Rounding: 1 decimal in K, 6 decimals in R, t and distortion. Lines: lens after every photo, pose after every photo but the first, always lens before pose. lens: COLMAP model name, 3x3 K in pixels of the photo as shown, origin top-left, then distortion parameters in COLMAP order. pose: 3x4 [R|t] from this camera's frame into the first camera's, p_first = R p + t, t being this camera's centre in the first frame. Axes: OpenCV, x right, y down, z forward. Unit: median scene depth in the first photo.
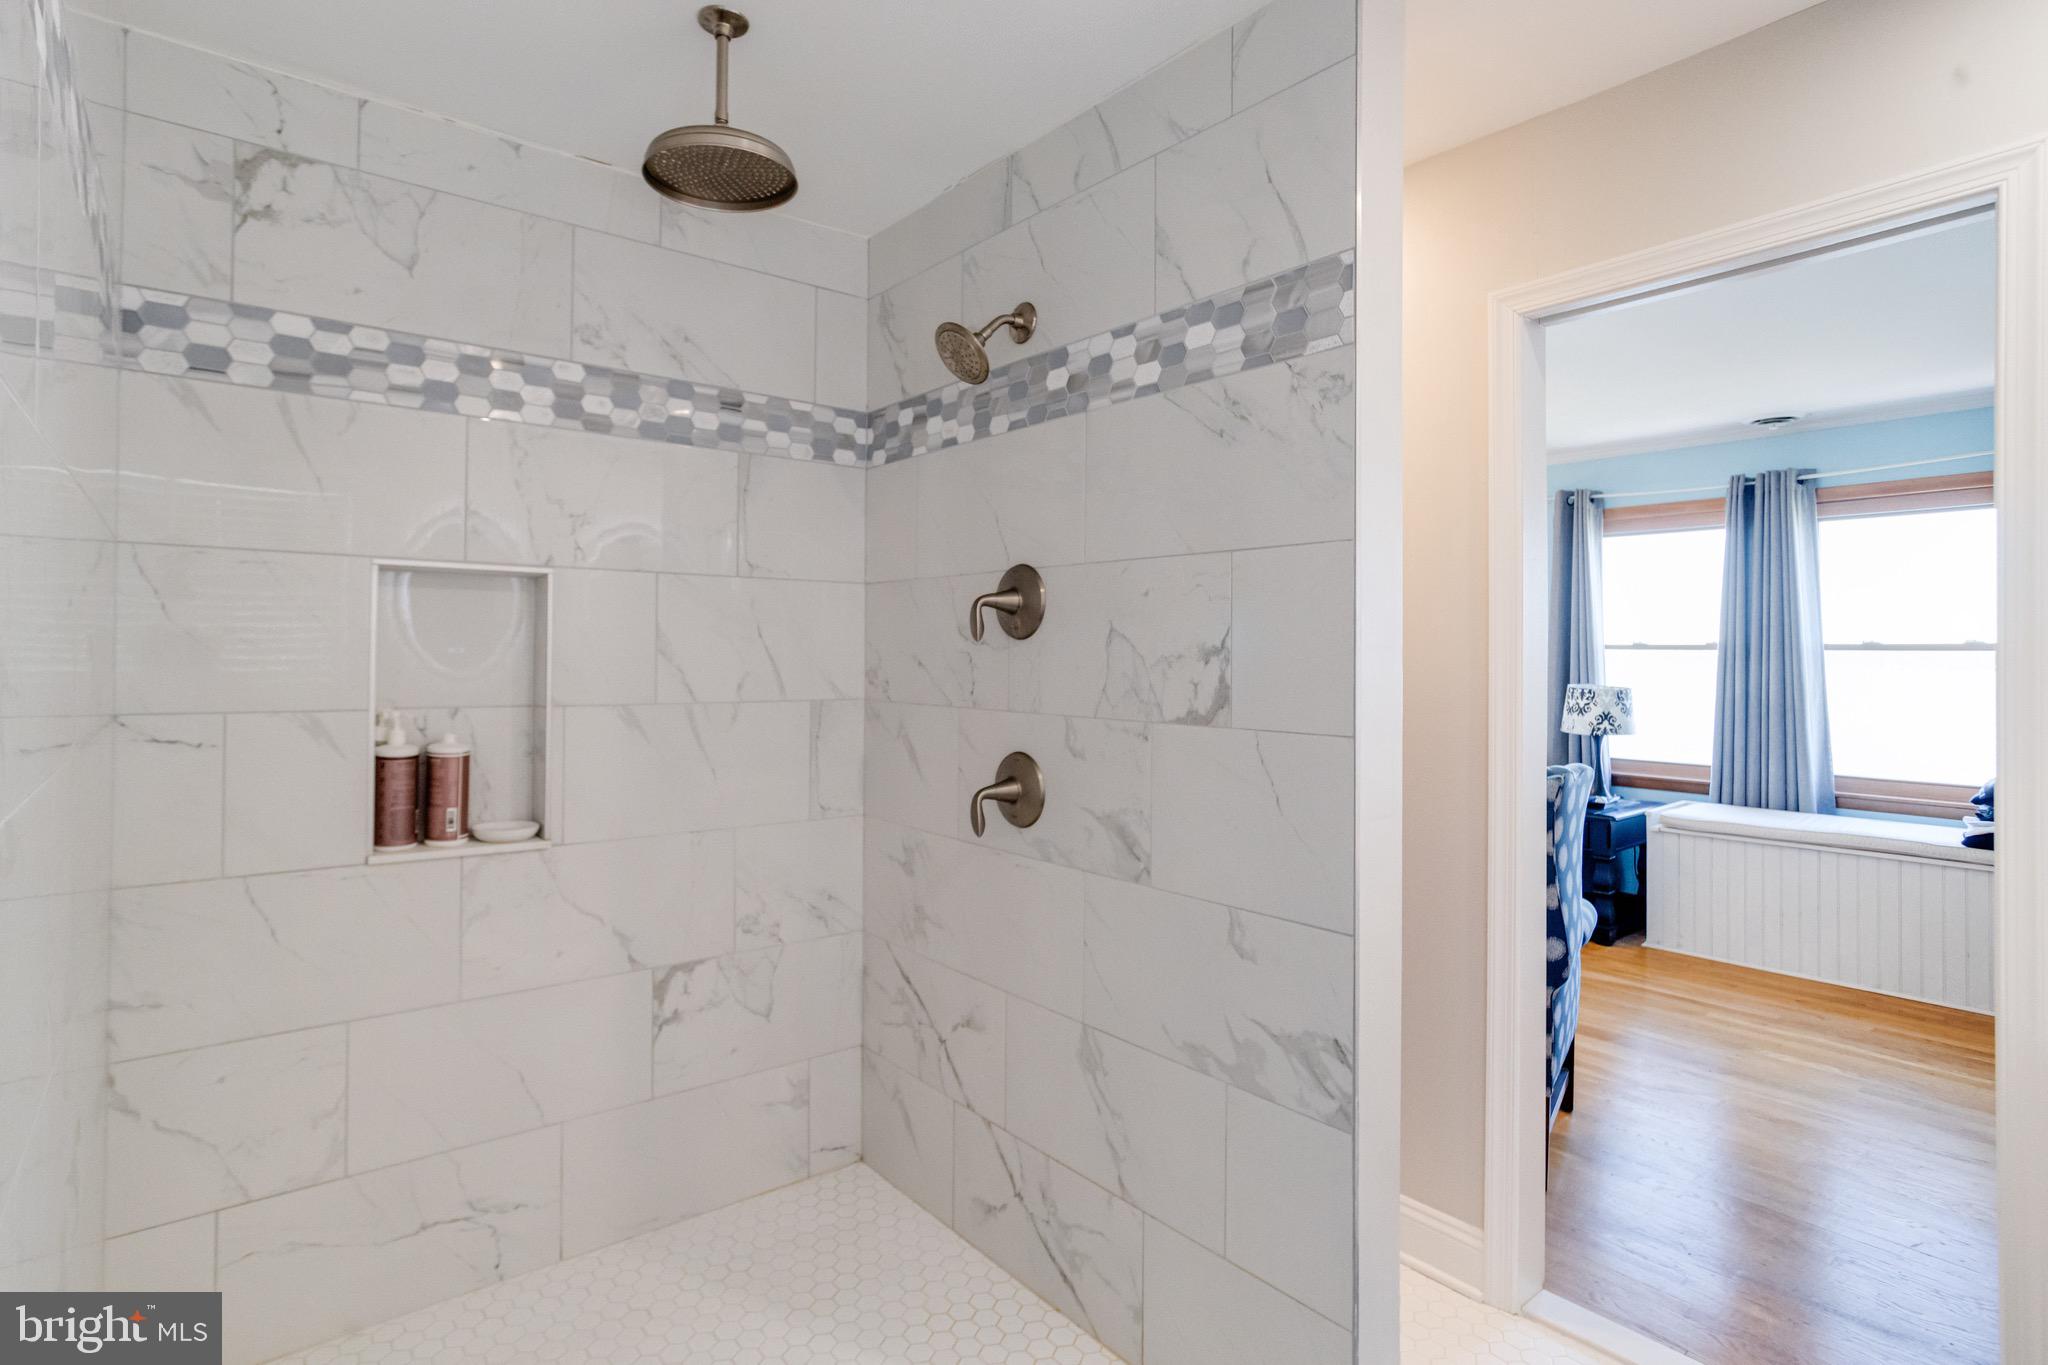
lens RADIAL K [[1009.5, 0, 1096.6], [0, 1009.5, 668.7], [0, 0, 1]] dist [-0.027102, 0.018557]
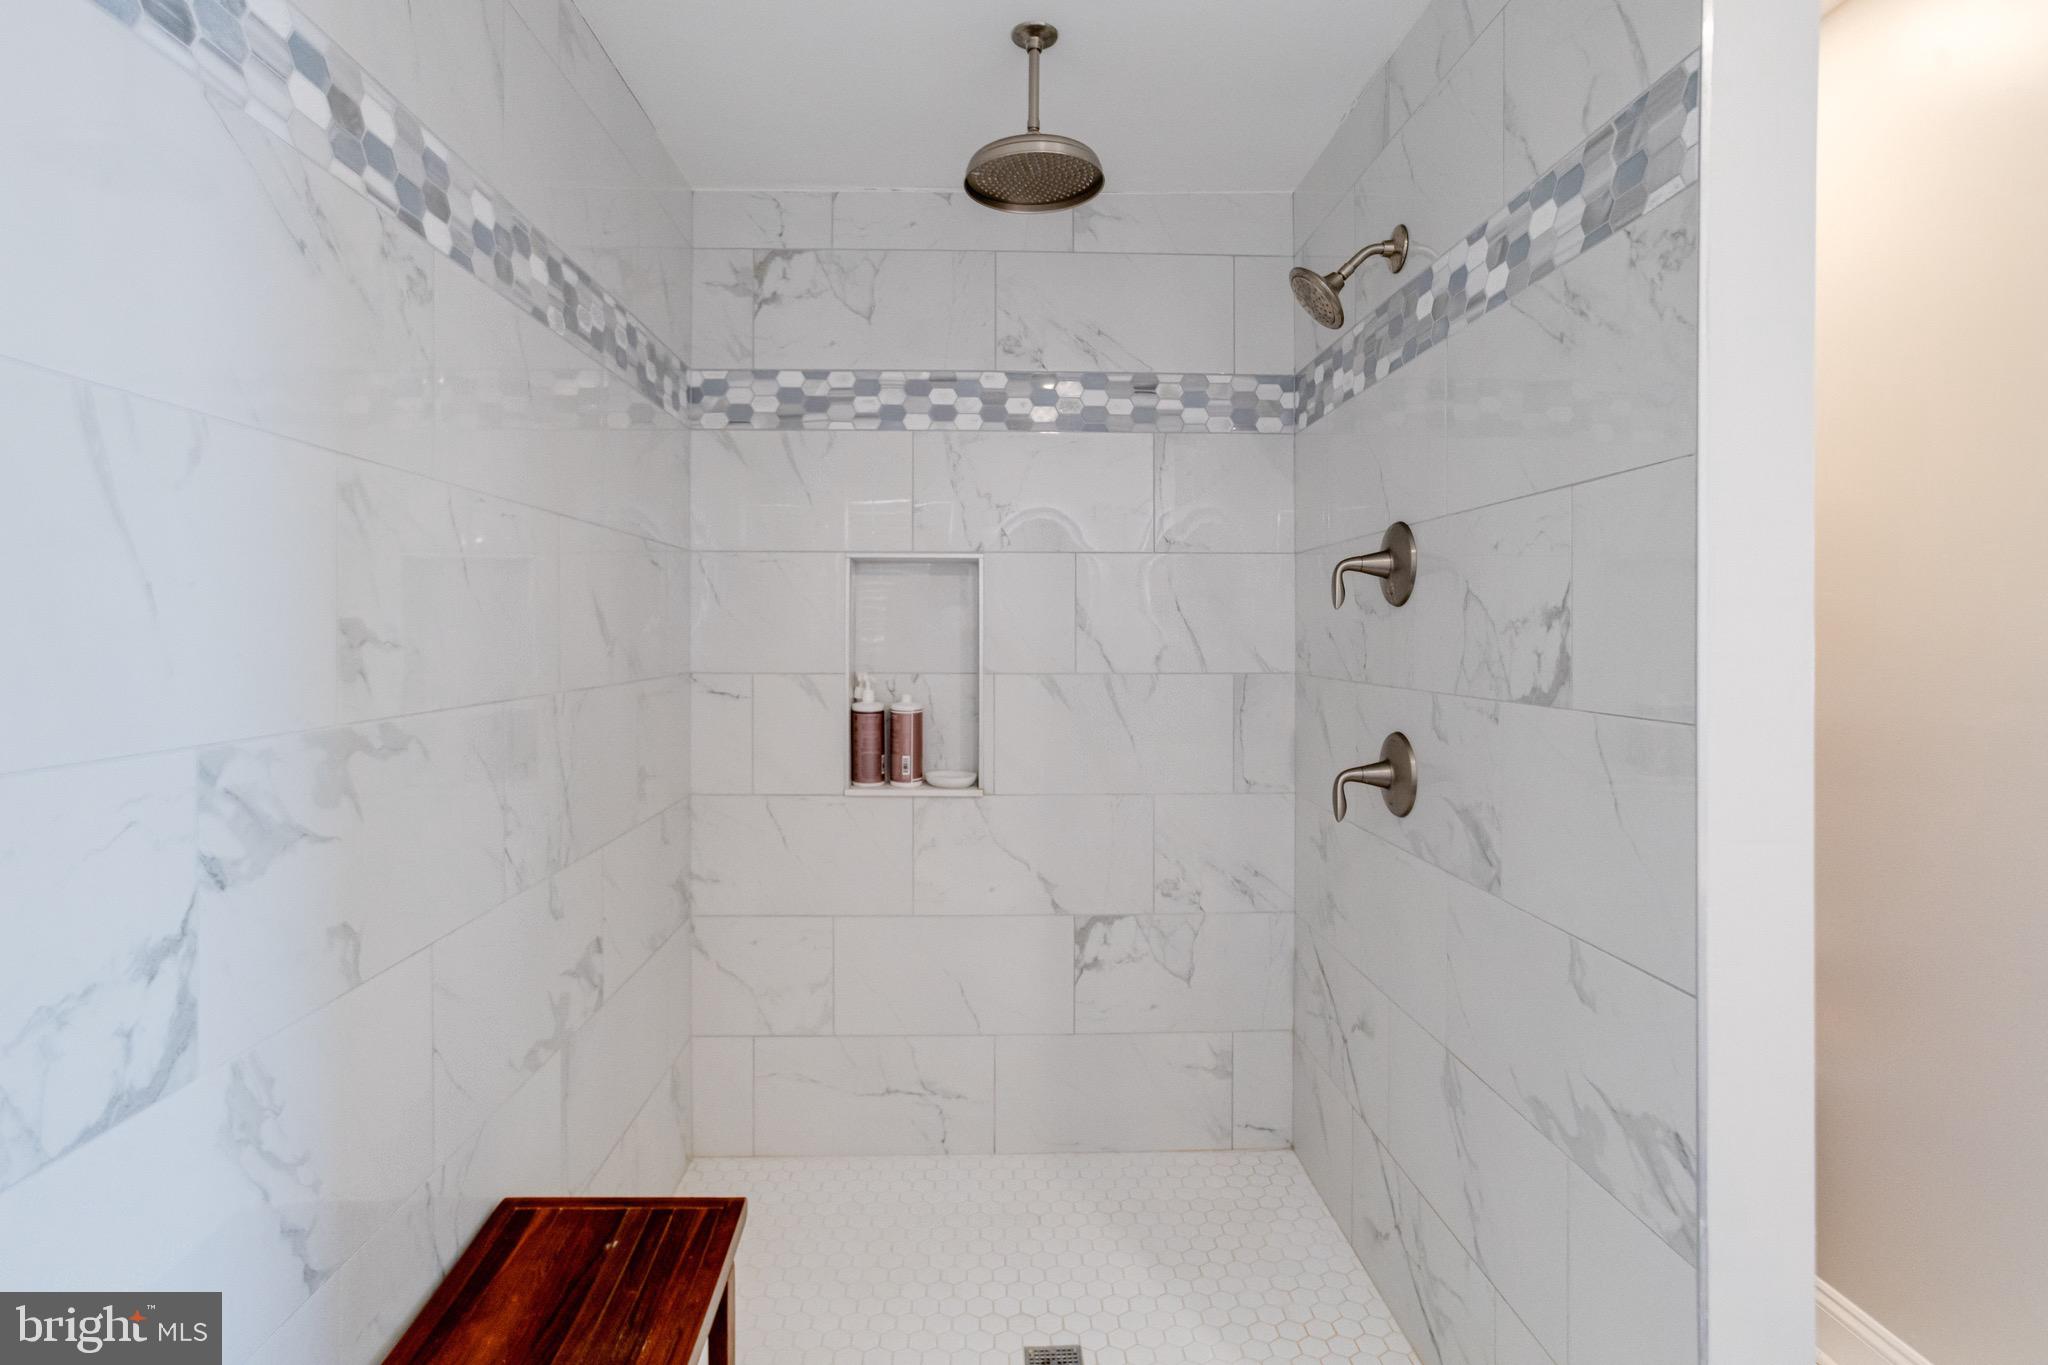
lens RADIAL K [[1009.5, 0, 951.5], [0, 1009.5, 655.3], [0, 0, 1]] dist [-0.027102, 0.018557]
pose [[0.803851, 0.005582, -0.594805, 0.138707], [0.000483, 0.999950, 0.010037, 0.005501], [0.594831, -0.008355, 0.803807, 0.053511]]
